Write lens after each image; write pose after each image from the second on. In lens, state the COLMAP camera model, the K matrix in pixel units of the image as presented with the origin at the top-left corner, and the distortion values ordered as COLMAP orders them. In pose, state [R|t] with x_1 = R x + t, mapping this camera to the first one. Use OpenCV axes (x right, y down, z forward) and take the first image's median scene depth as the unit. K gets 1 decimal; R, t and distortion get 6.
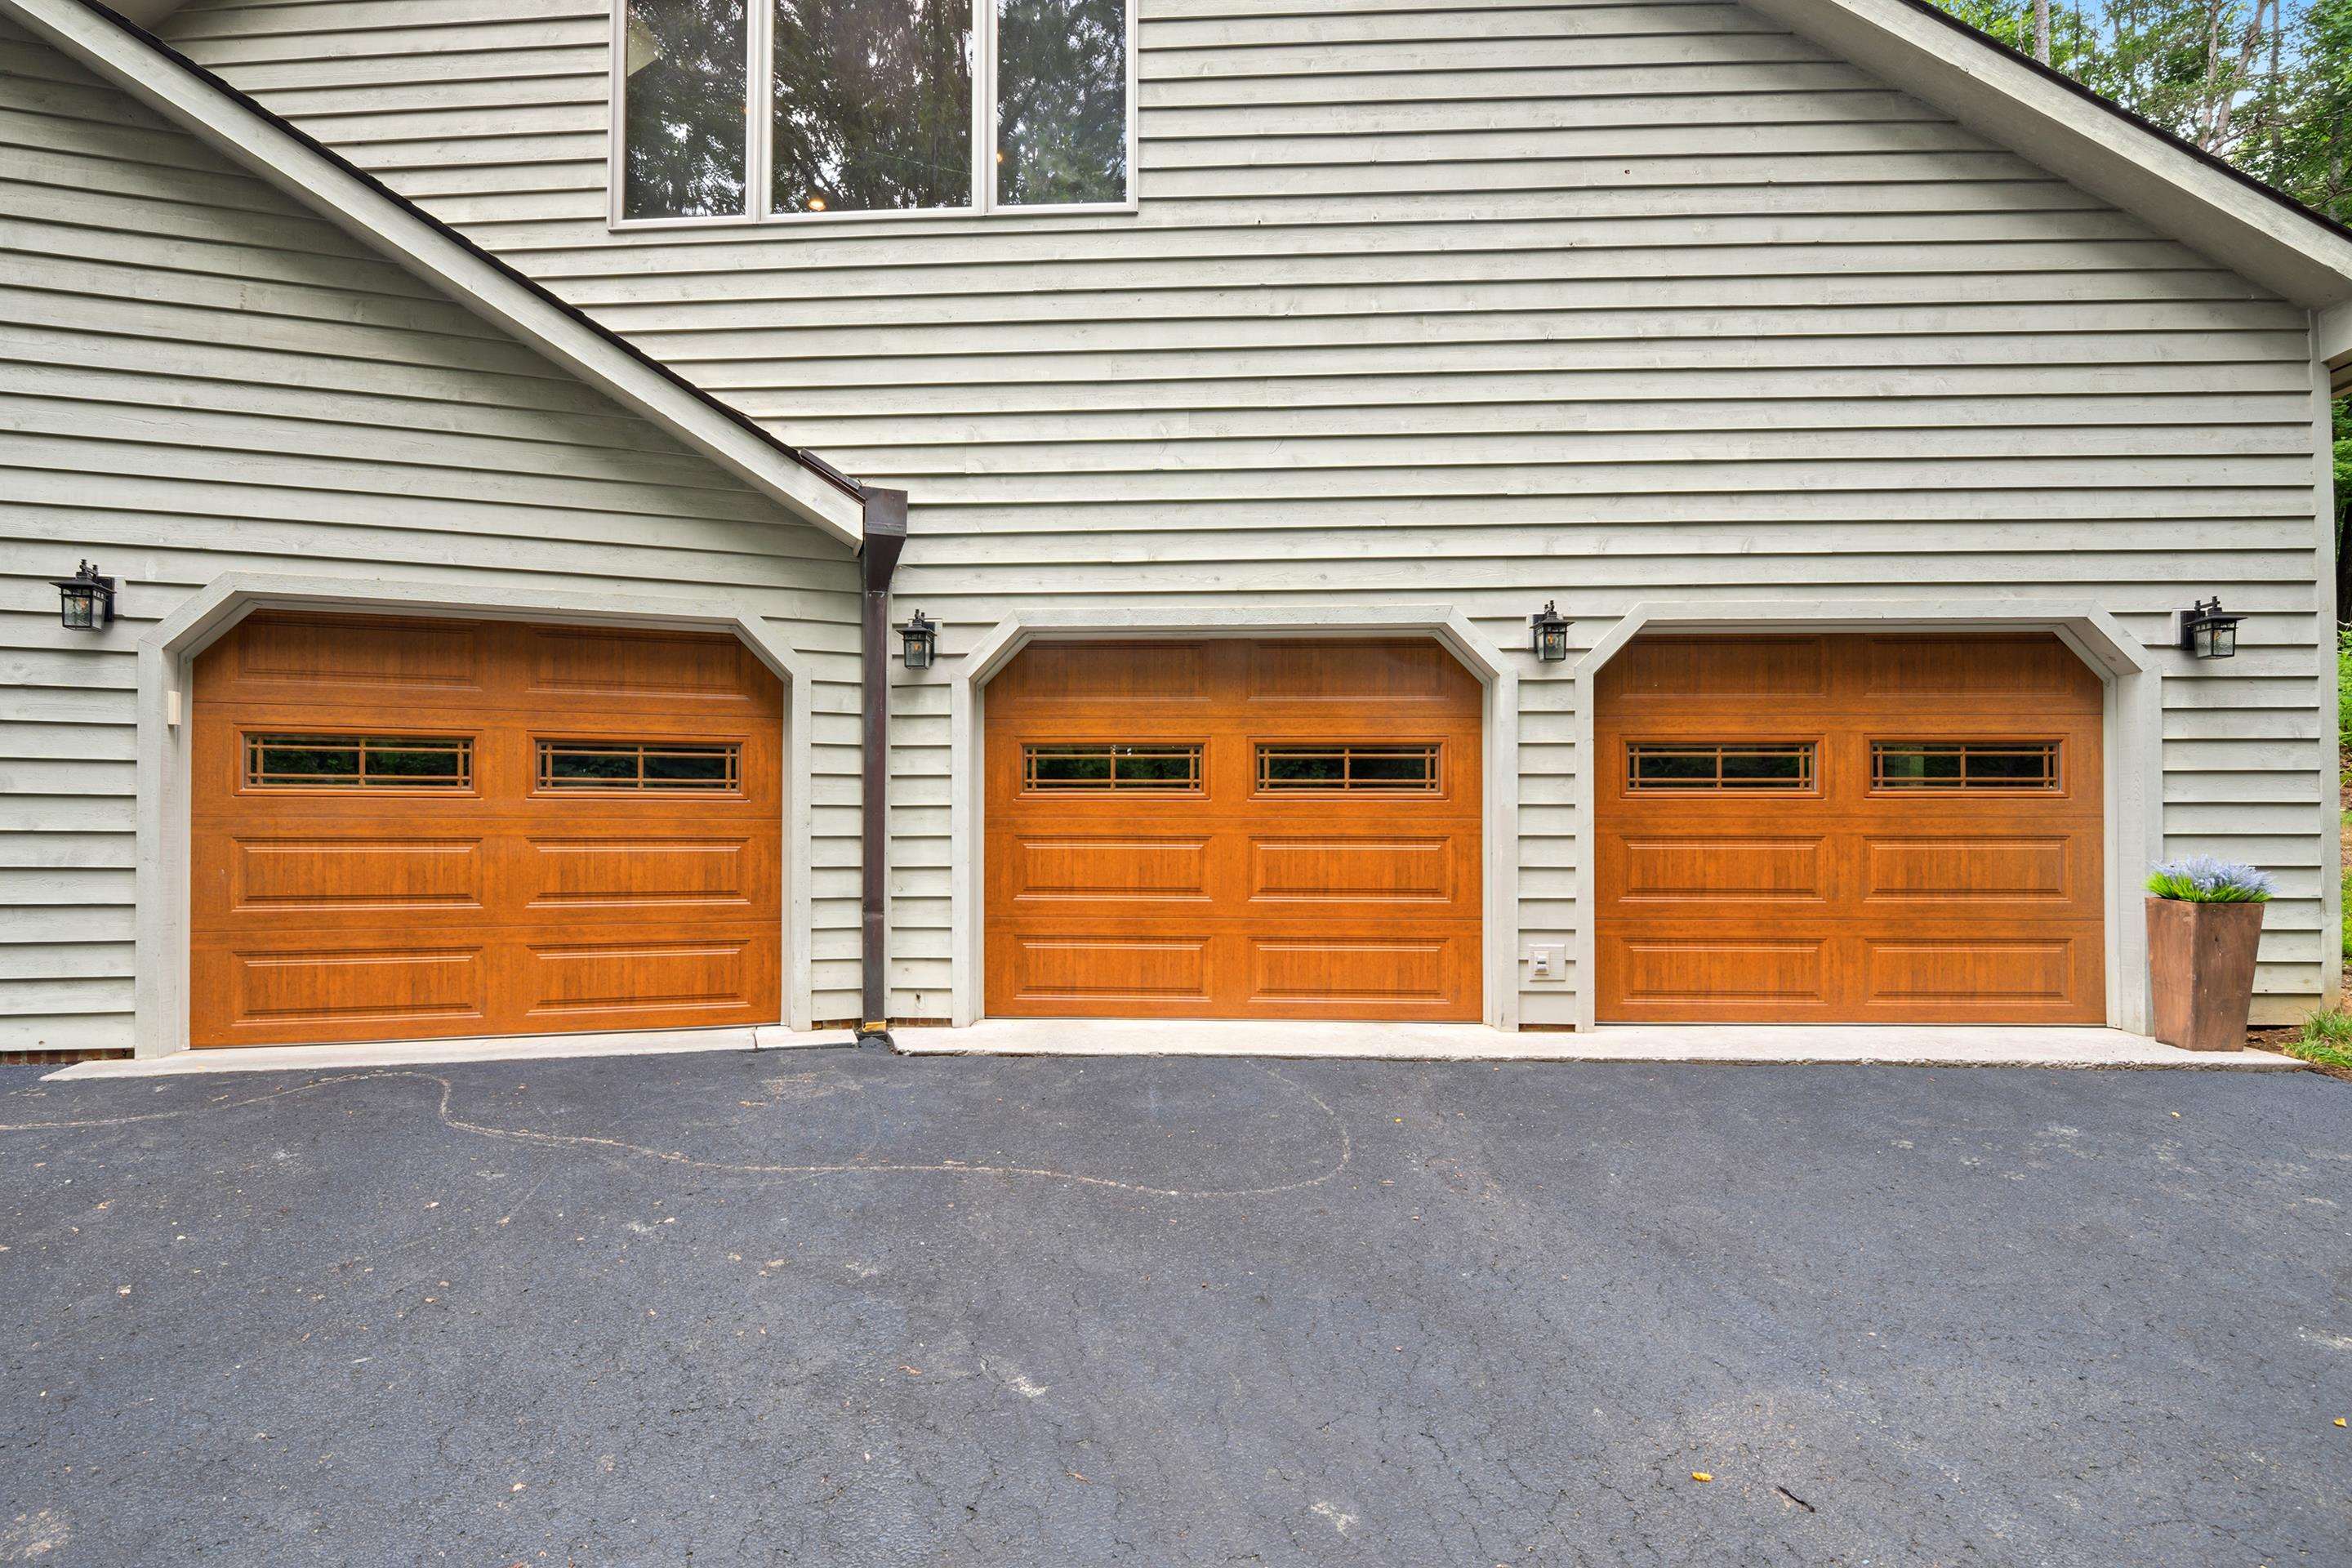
lens RADIAL K [[1244.4, 0, 1172.2], [0, 1244.4, 807.2], [0, 0, 1]] dist [-0.013384, -0.001136]
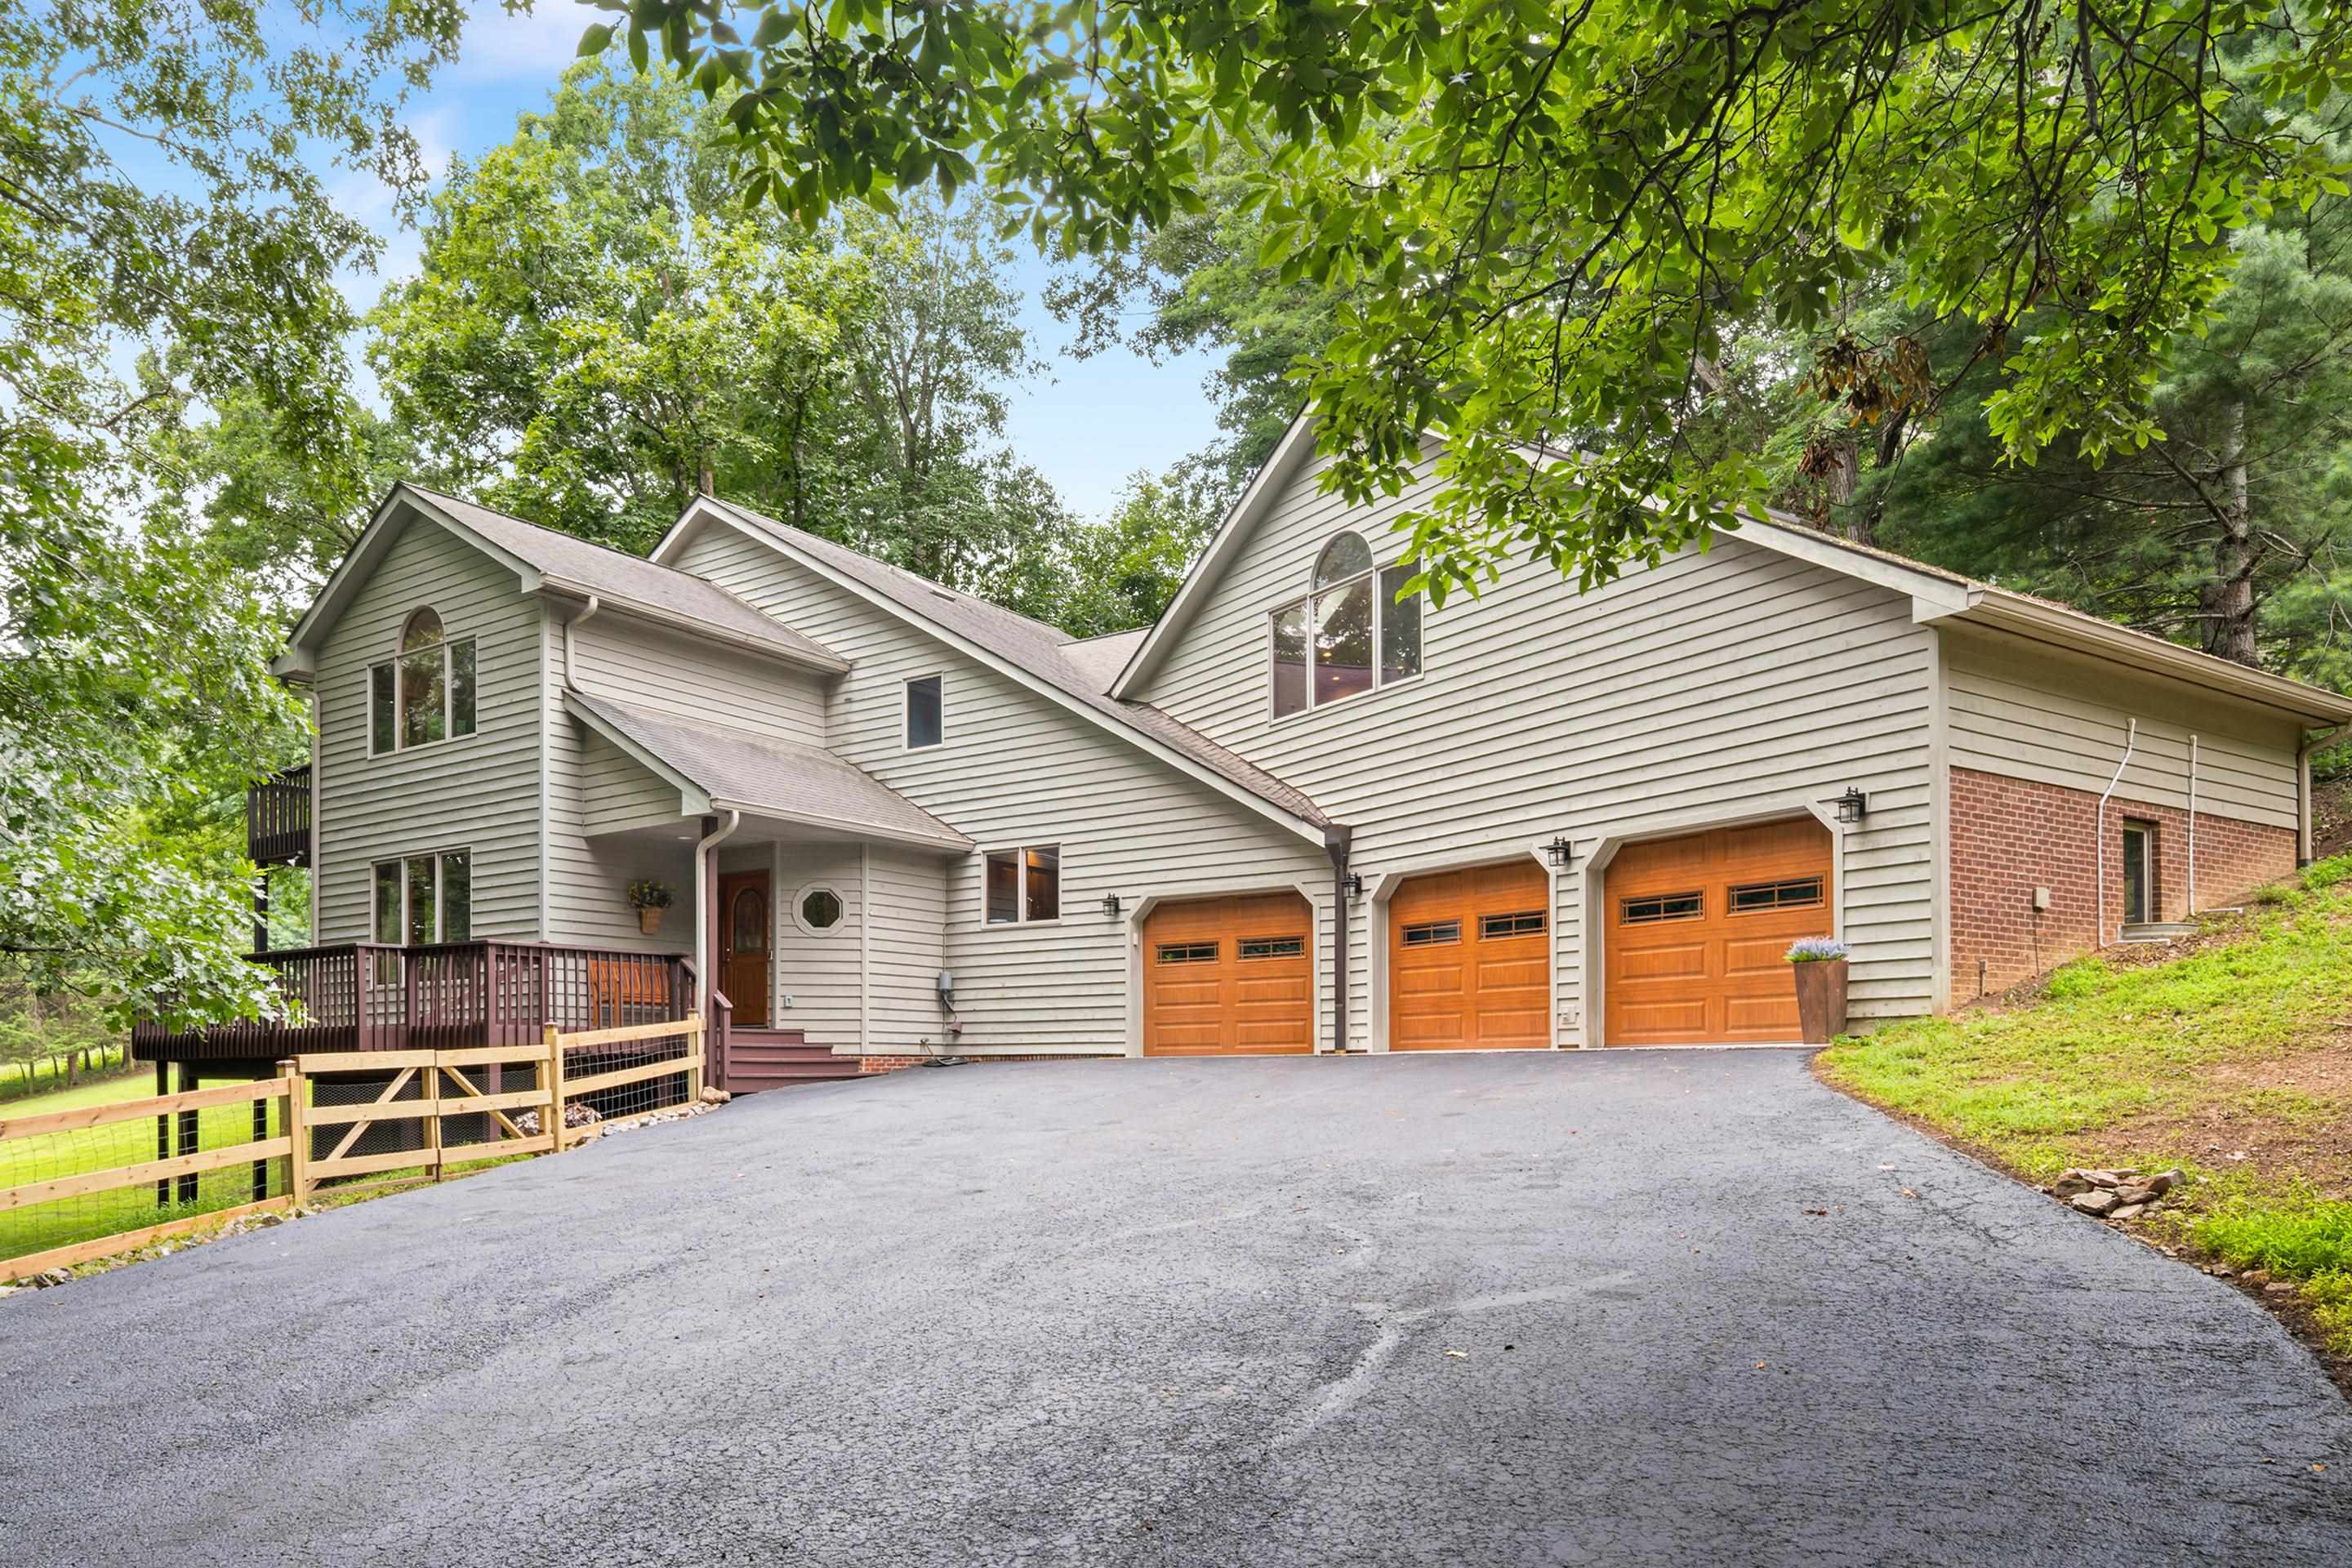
lens RADIAL K [[1496.3, 0, 1177.4], [0, 1496.3, 781.9], [0, 0, 1]] dist [-0.005924, -0.000640]
pose [[0.619093, -0.154988, -0.769872, 1.780801], [0.035933, 0.984896, -0.169380, 0.137420], [0.784495, 0.077198, 0.615311, -0.988442]]
